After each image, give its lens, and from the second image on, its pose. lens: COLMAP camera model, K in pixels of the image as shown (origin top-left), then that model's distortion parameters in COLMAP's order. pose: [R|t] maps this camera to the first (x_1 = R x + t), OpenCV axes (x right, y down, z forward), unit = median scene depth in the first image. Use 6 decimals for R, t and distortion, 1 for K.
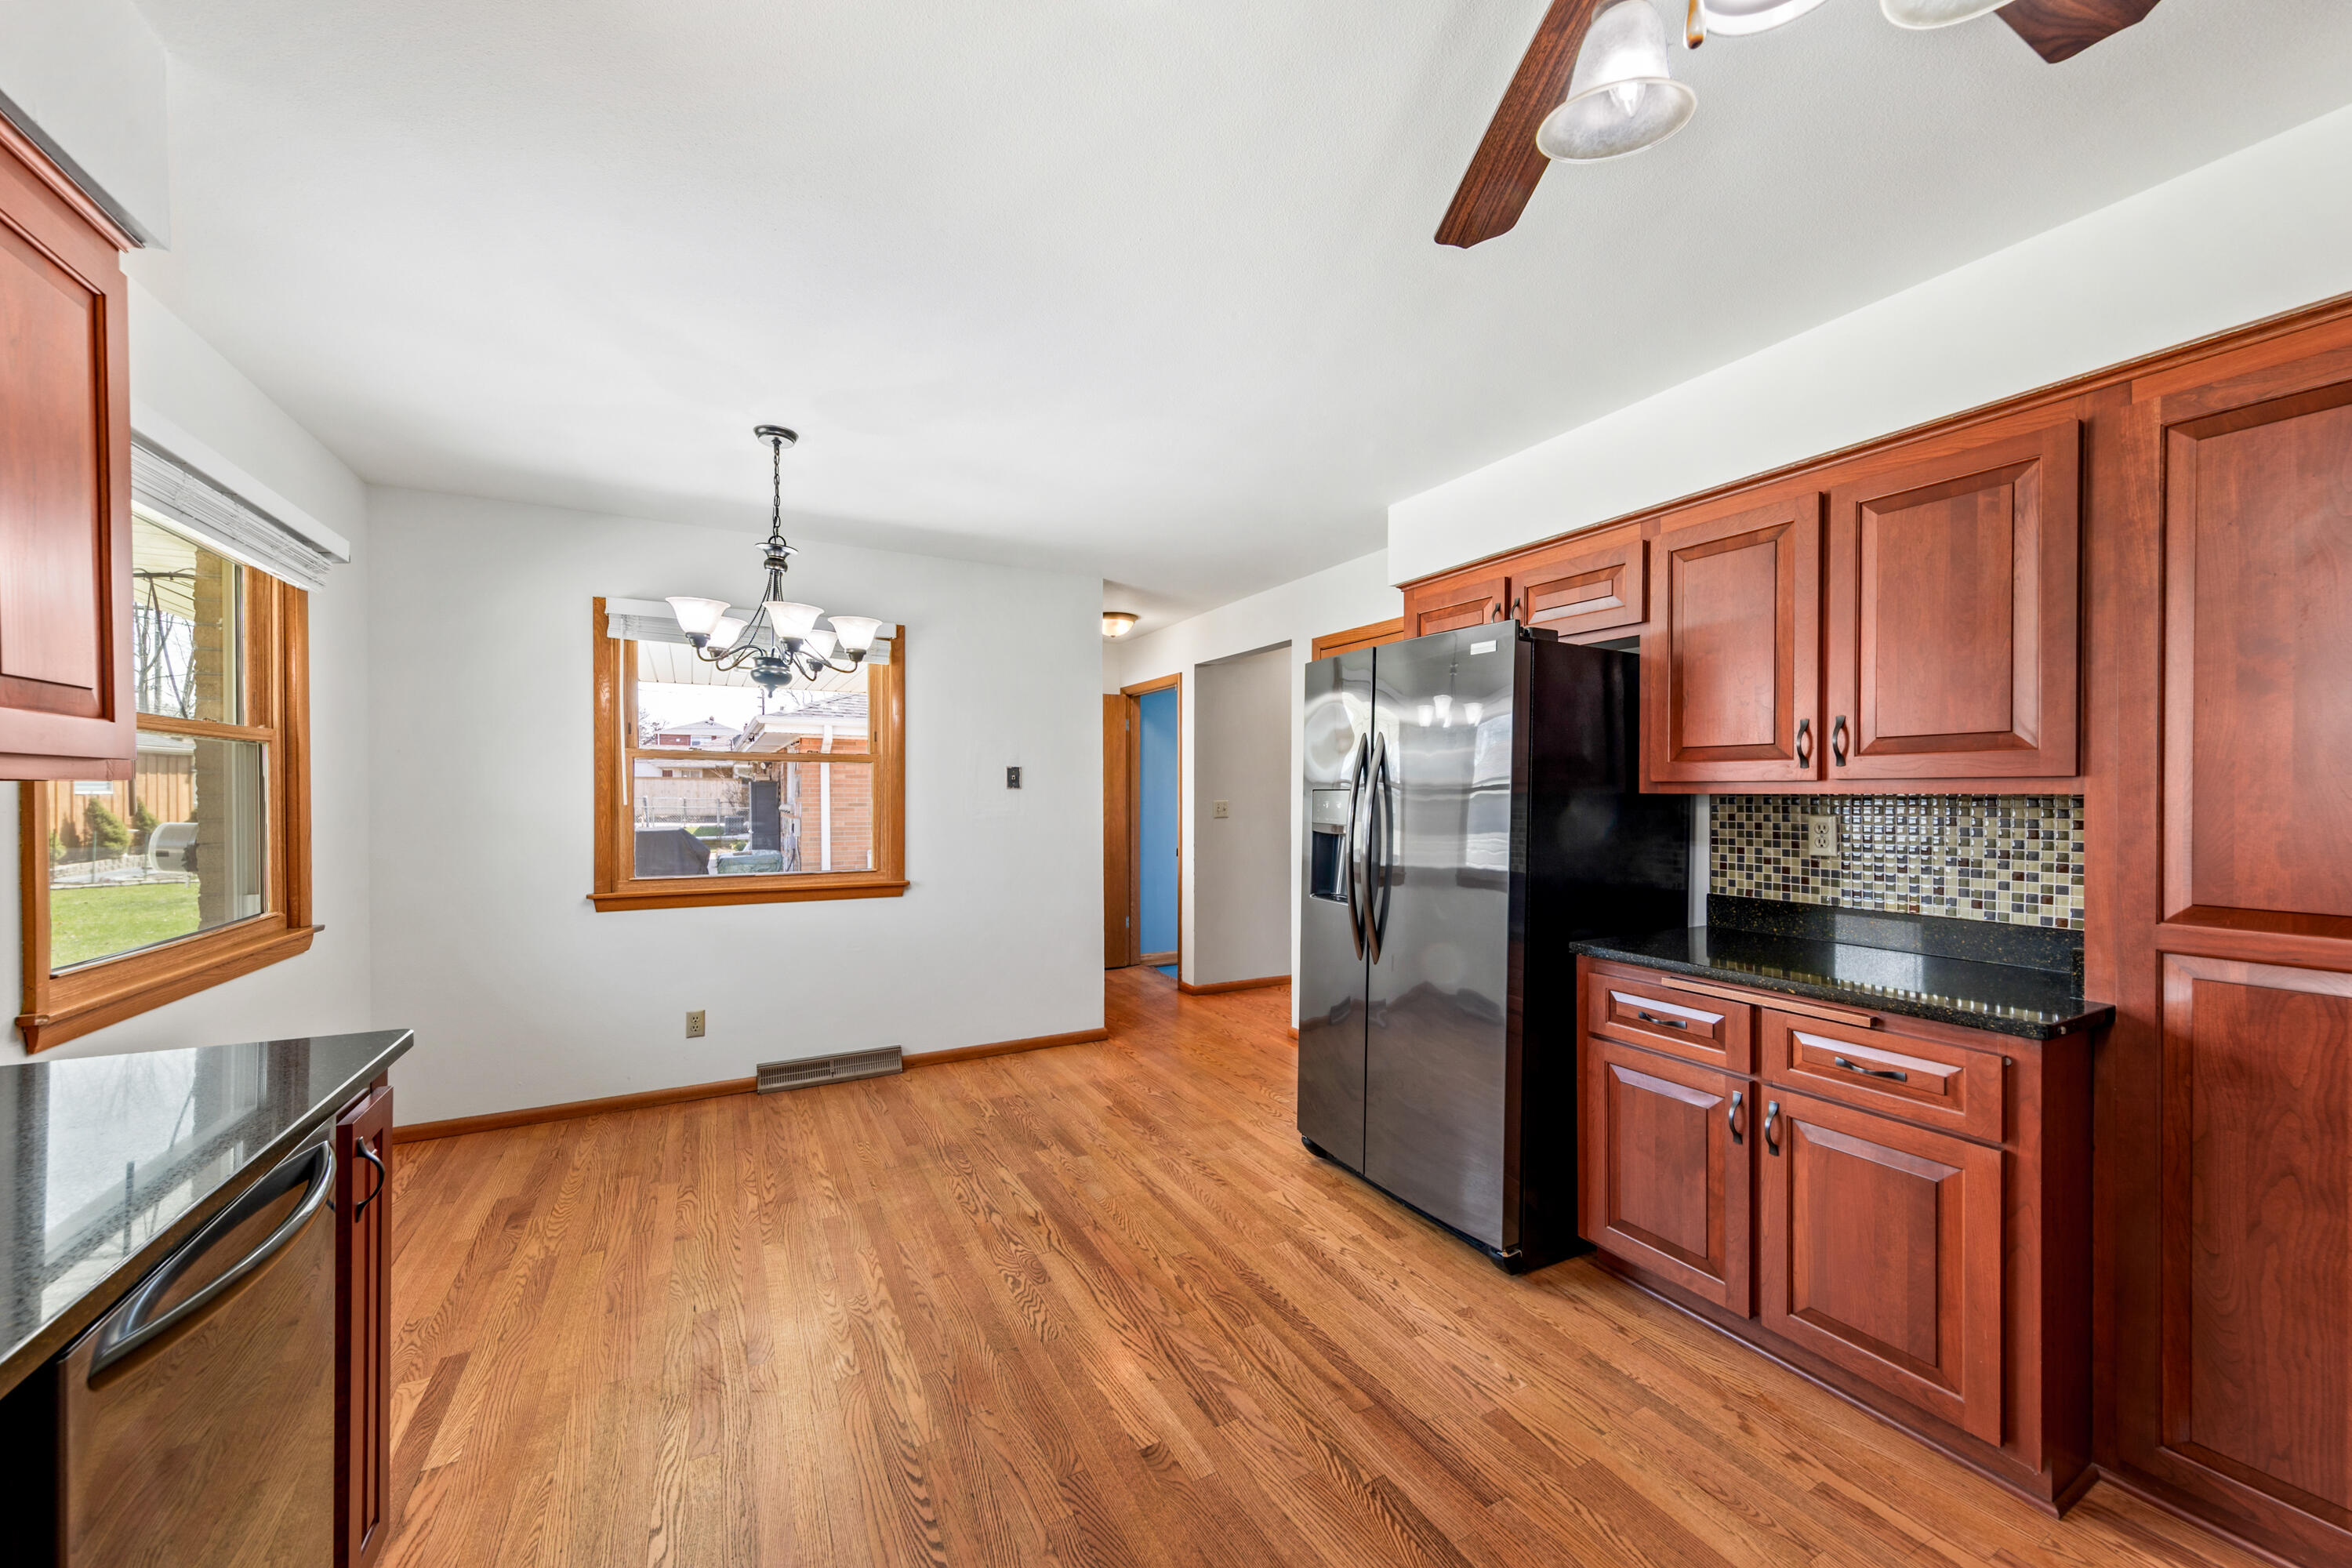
lens RADIAL K [[854.2, 0, 1153.4], [0, 854.2, 802.3], [0, 0, 1]] dist [0.002746, 0.000171]
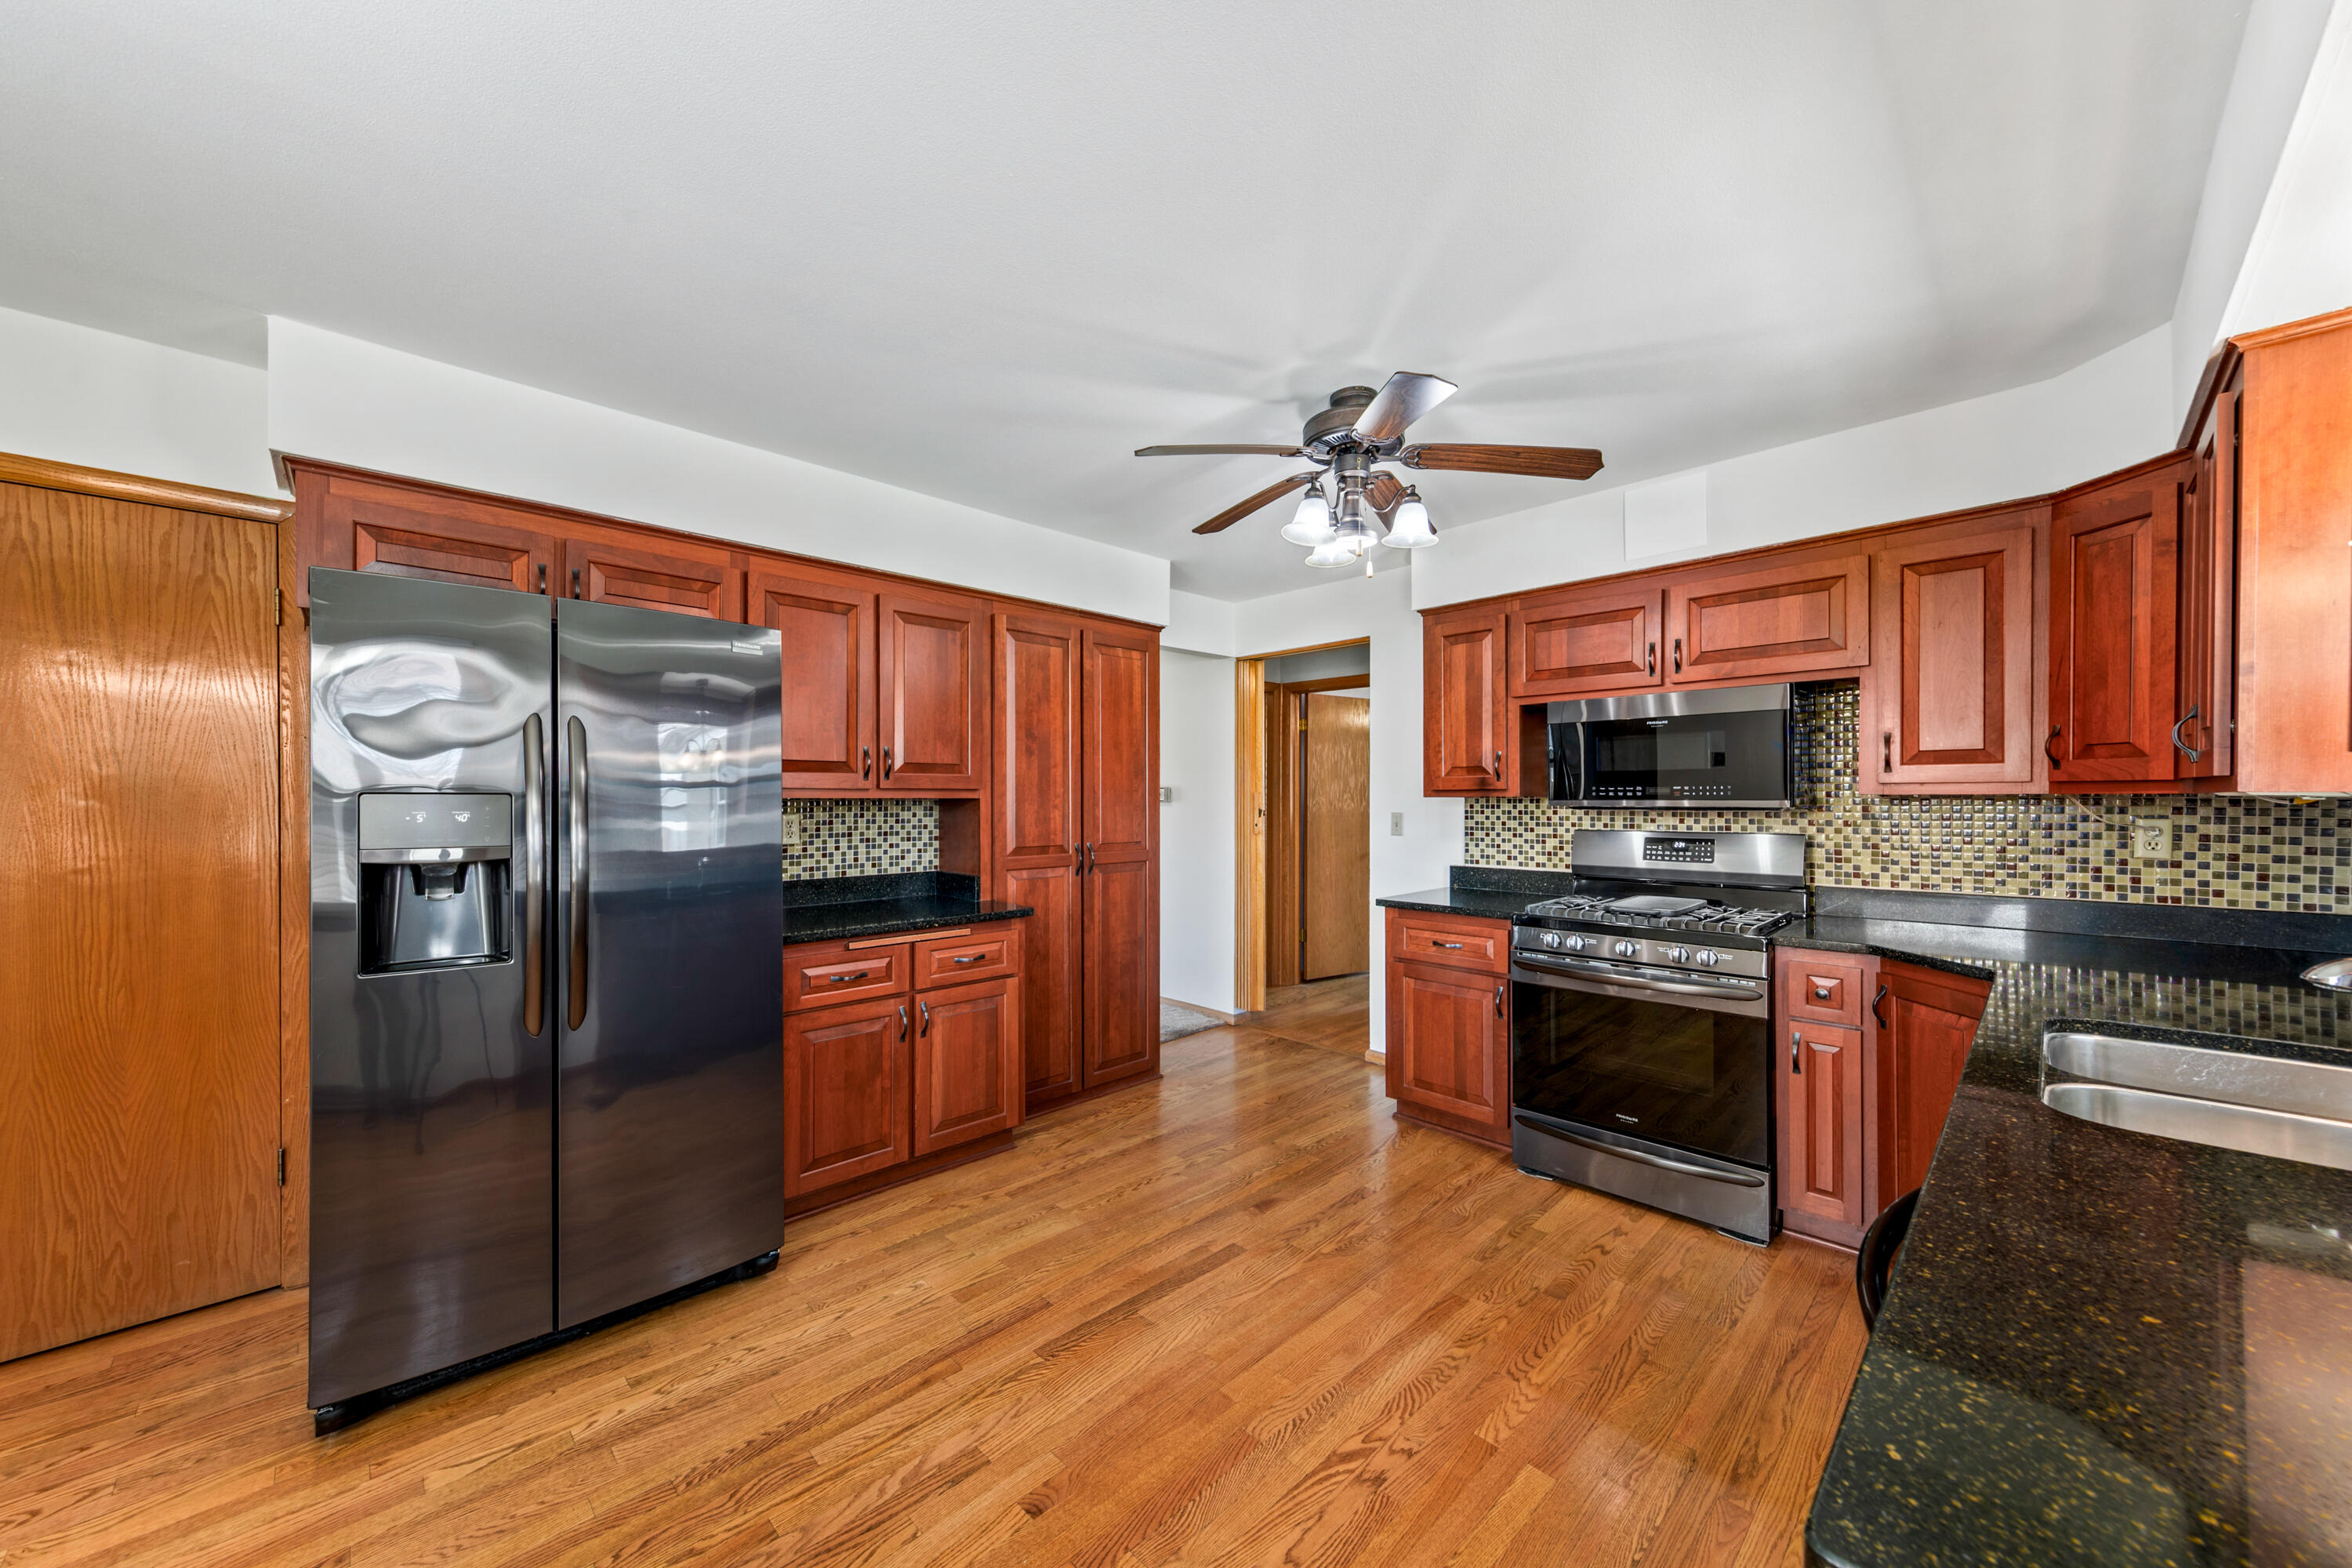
lens RADIAL K [[854.2, 0, 1181.5], [0, 854.2, 799.2], [0, 0, 1]] dist [0.002746, 0.000171]
pose [[-0.300316, -0.005257, 0.953825, -0.778861], [0.006654, 0.999949, 0.007606, -0.015714], [-0.953817, 0.008631, -0.300265, 0.930674]]
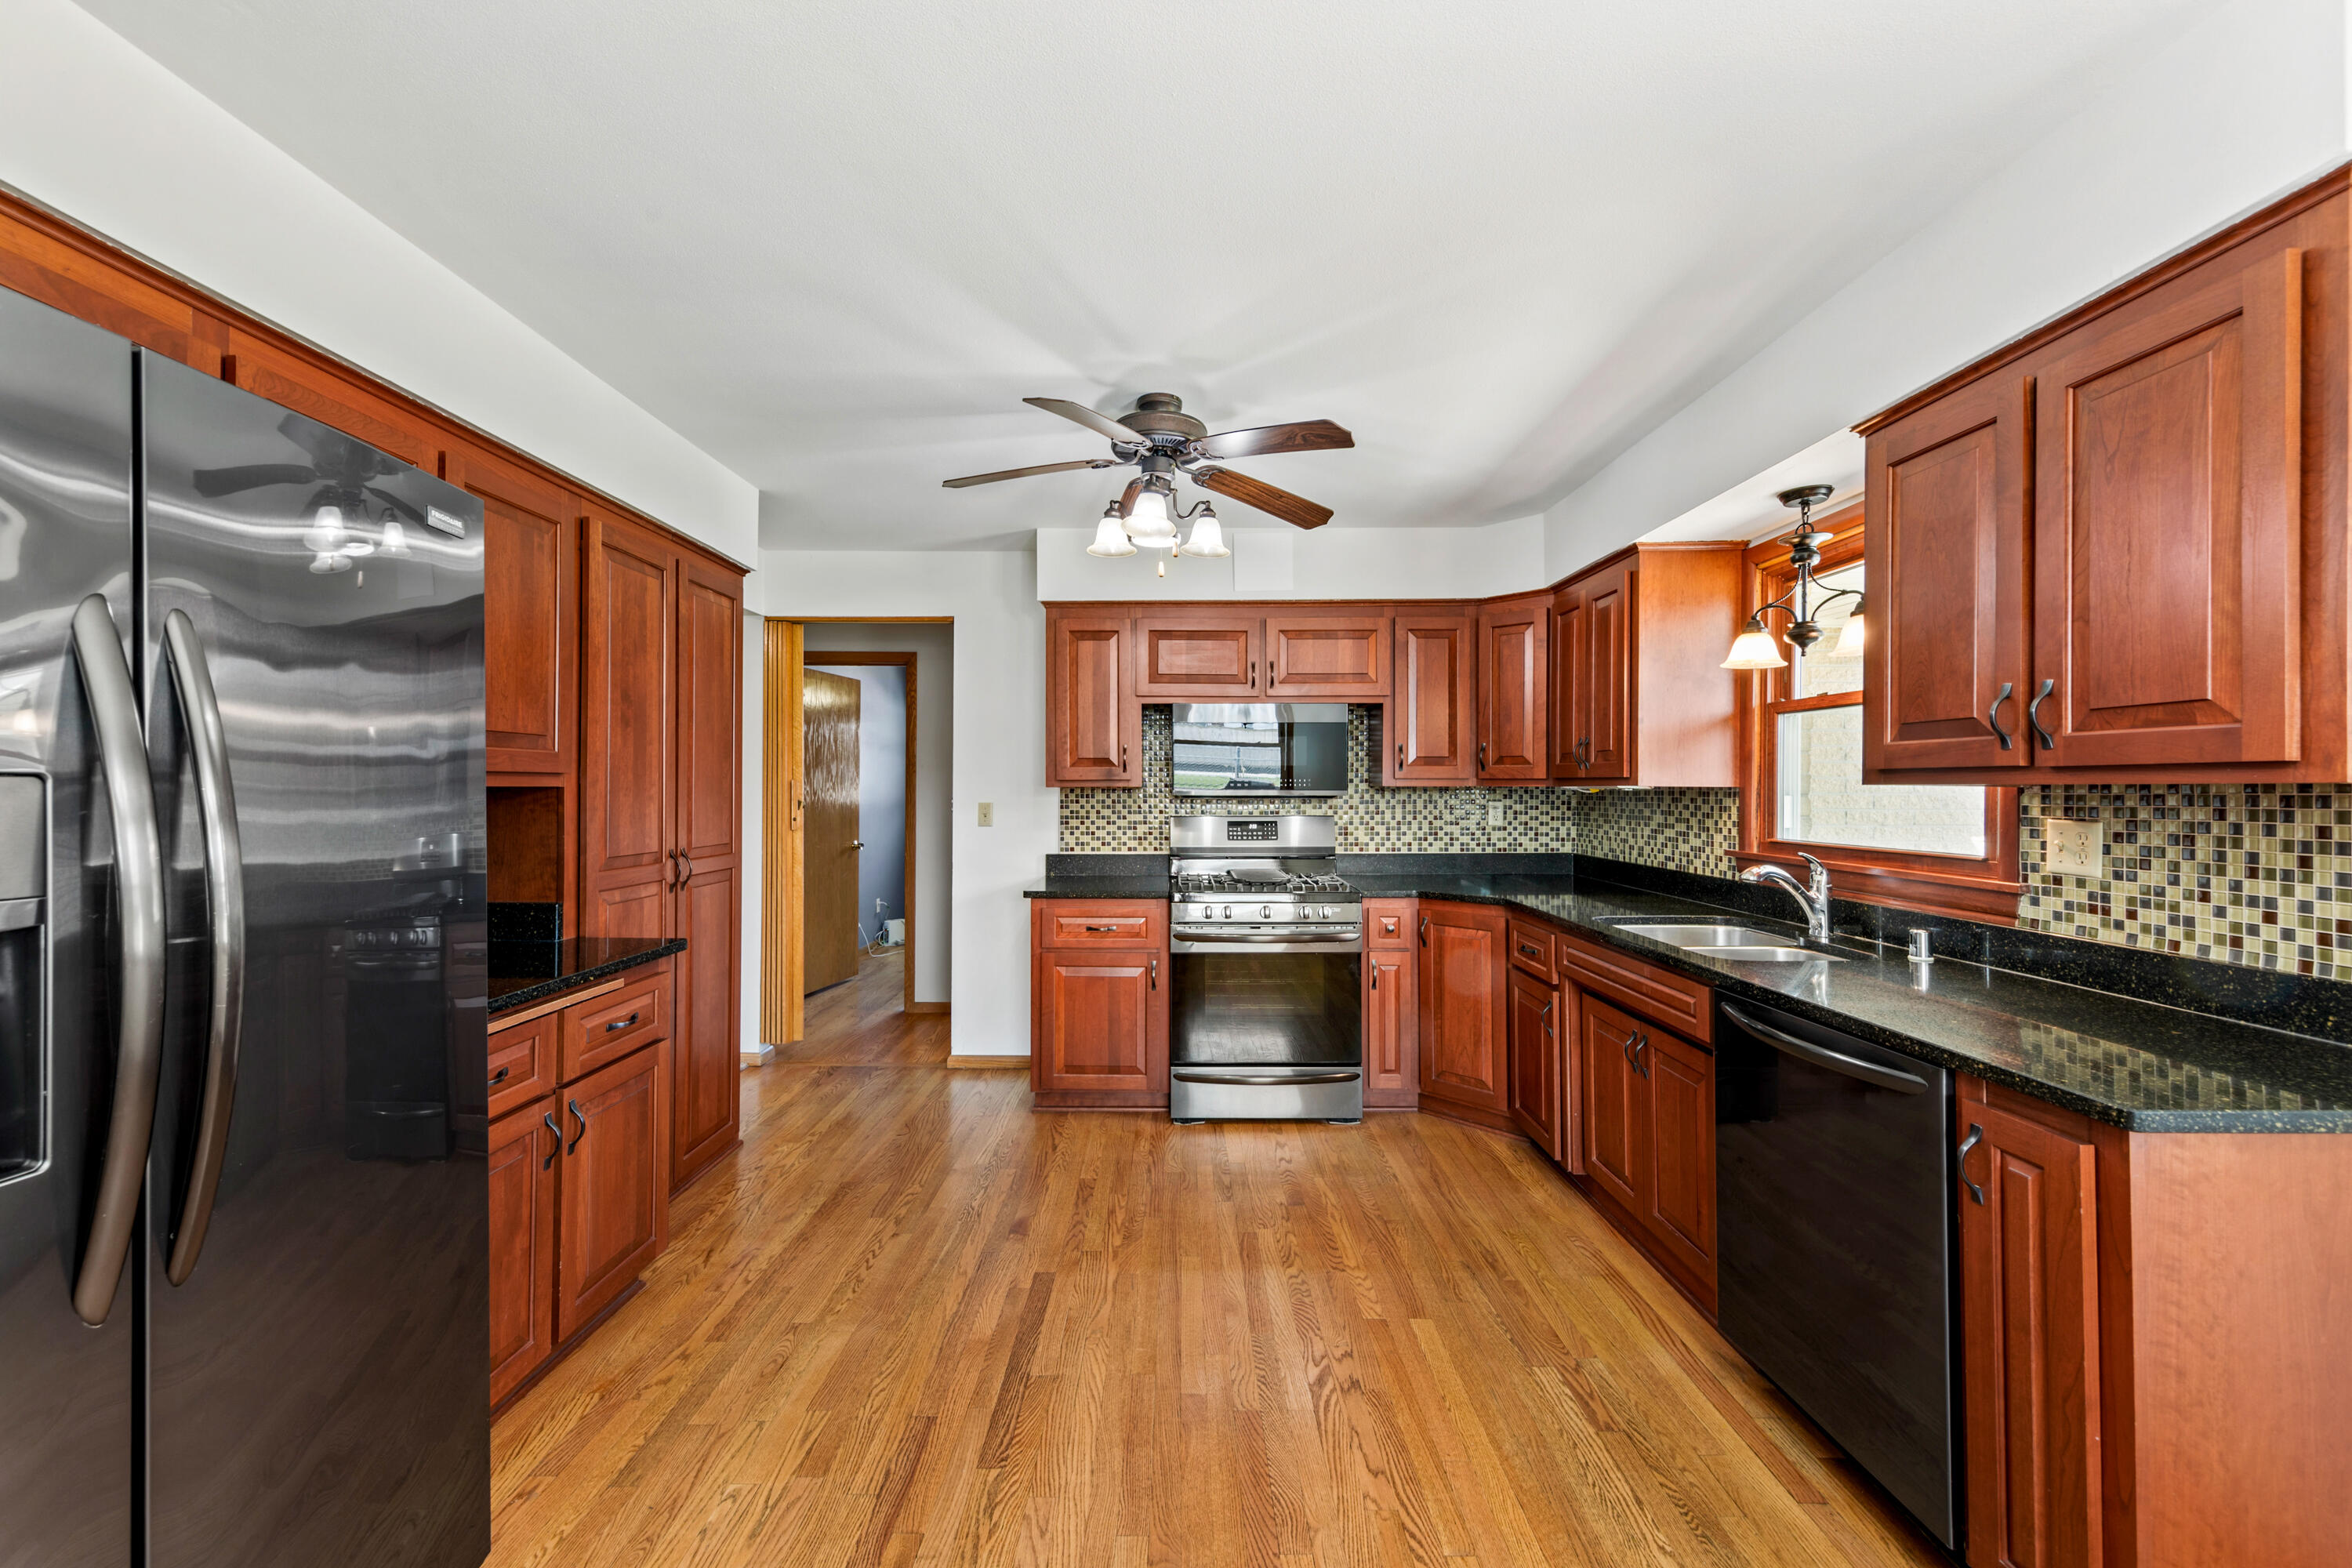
lens RADIAL K [[901.4, 0, 1184.1], [0, 901.4, 777.3], [0, 0, 1]] dist [0.001320, 0.000226]
pose [[-0.891782, -0.001071, 0.452464, -0.341900], [-0.002548, 0.999993, -0.002655, -0.018797], [-0.452458, -0.003521, -0.891779, 1.474998]]
